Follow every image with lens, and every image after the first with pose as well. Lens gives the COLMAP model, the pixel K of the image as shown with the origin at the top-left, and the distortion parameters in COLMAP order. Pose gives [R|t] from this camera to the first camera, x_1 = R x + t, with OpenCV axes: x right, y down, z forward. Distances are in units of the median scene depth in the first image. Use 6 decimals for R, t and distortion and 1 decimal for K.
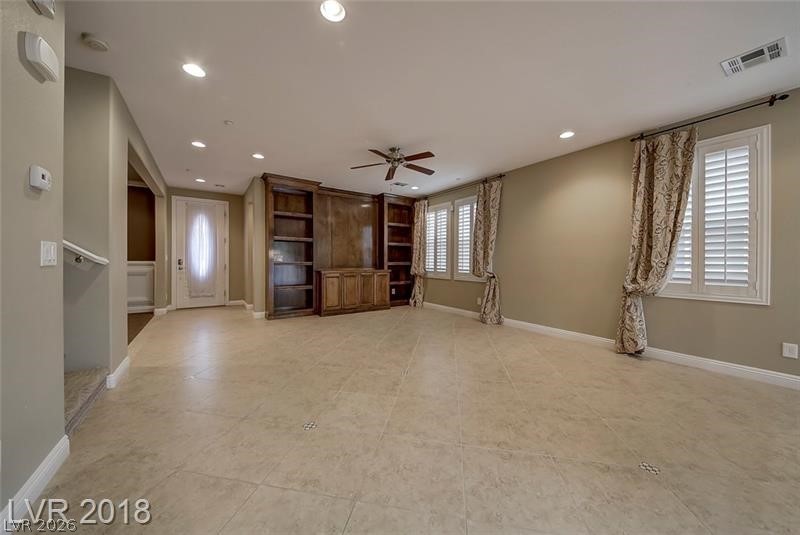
lens RADIAL K [[273.4, 0, 395.1], [0, 273.4, 264.3], [0, 0, 1]] dist [0.001538, 0.000017]
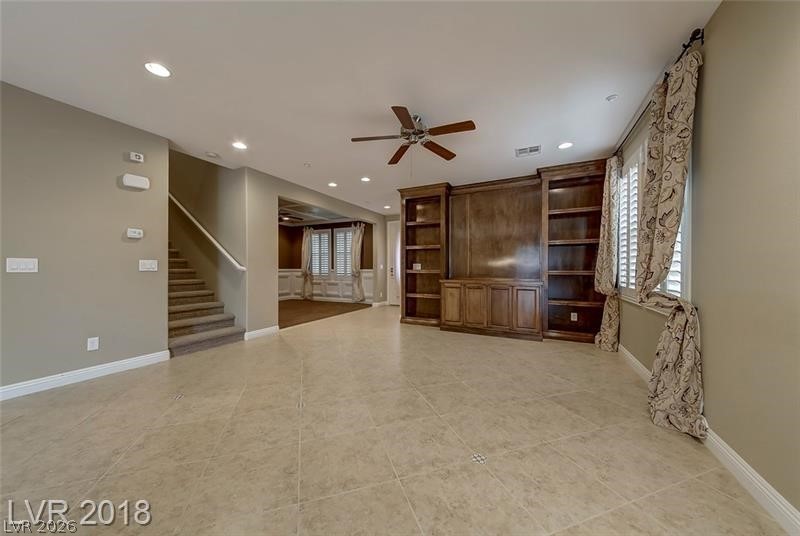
lens RADIAL K [[278.7, 0, 400.0], [0, 278.7, 268.0], [0, 0, 1]] dist [0.015276, -0.006050]
pose [[0.497974, -0.005865, -0.867172, 0.457214], [-0.009602, 0.999879, -0.012277, -0.002279], [0.867139, 0.014440, 0.497857, 0.418490]]
